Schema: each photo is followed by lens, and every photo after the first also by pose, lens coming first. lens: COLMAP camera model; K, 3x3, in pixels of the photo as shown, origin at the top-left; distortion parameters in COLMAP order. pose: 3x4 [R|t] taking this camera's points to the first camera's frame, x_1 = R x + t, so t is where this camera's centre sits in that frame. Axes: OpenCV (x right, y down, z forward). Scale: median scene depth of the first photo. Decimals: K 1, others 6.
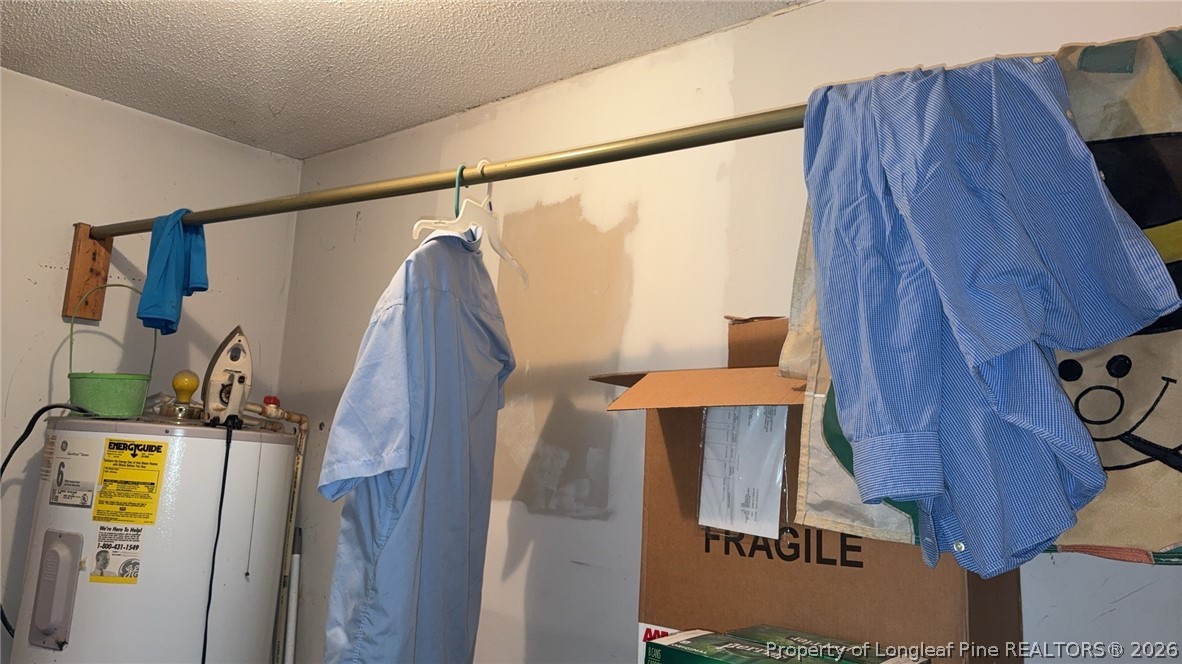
lens RADIAL K [[832.3, 0, 591.0], [0, 832.3, 332.0], [0, 0, 1]] dist [0.053652, -0.063375]
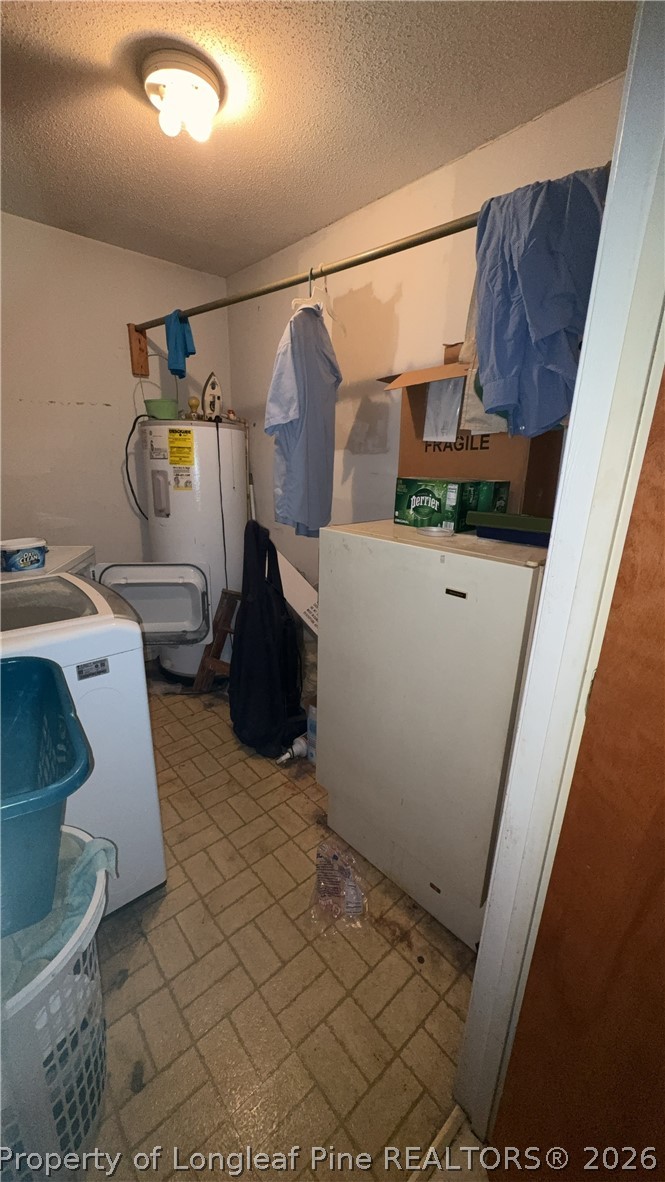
lens RADIAL K [[448.4, 0, 332.5], [0, 448.4, 591.0], [0, 0, 1]] dist [0.003485, -0.000171]
pose [[0.991884, -0.006553, -0.126978, 0.032343], [0.057191, 0.914934, 0.399532, 0.093190], [0.113558, -0.403551, 0.907883, -0.323598]]
